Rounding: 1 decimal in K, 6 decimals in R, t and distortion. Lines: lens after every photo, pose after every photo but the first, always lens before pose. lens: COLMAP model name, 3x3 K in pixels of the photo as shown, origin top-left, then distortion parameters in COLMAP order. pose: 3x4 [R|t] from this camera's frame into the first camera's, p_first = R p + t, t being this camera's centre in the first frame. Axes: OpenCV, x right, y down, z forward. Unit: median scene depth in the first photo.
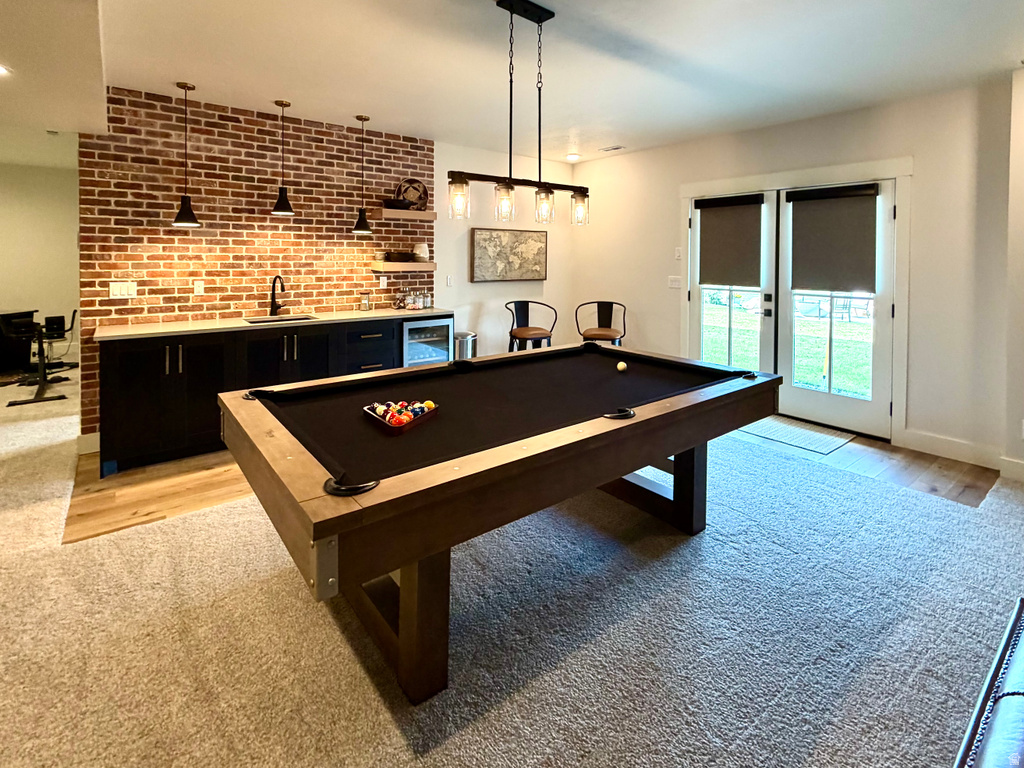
lens RADIAL K [[516.3, 0, 514.1], [0, 516.3, 341.4], [0, 0, 1]] dist [-0.002148, 0.000058]
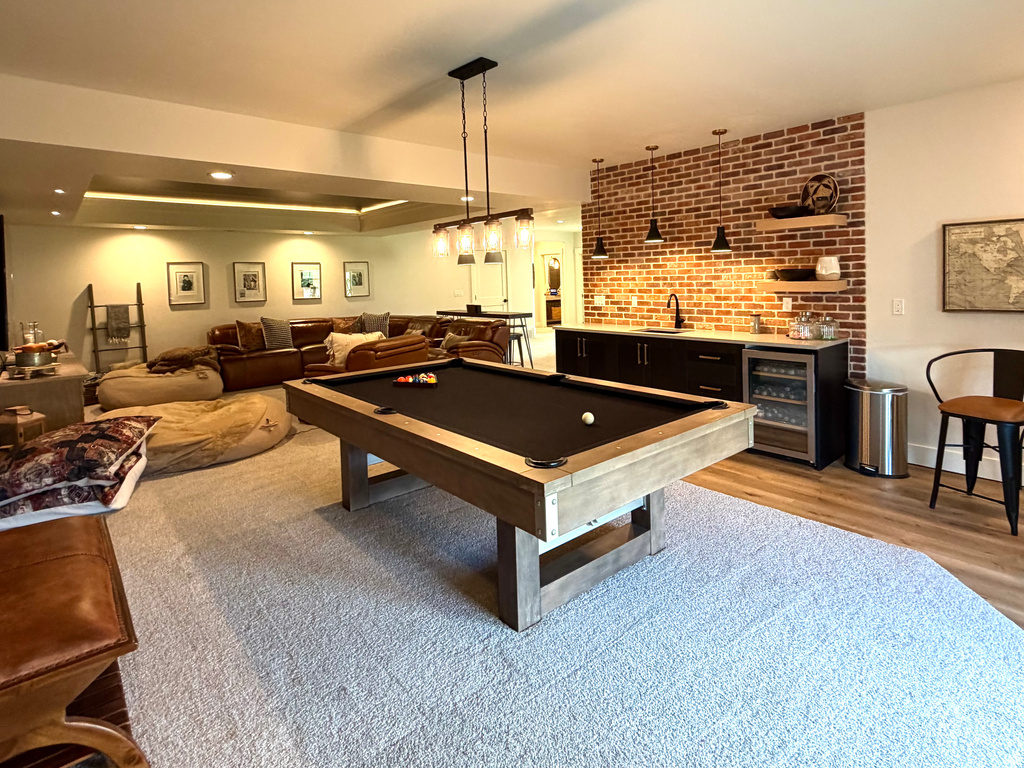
lens RADIAL K [[507.8, 0, 512.0], [0, 507.8, 384.0], [0, 0, 1]] dist [0.000553, 0.000488]
pose [[0.043108, 0.196140, -0.979628, 0.657918], [-0.138338, 0.972266, 0.188579, -0.090764], [0.989447, 0.127390, 0.069046, 0.559691]]
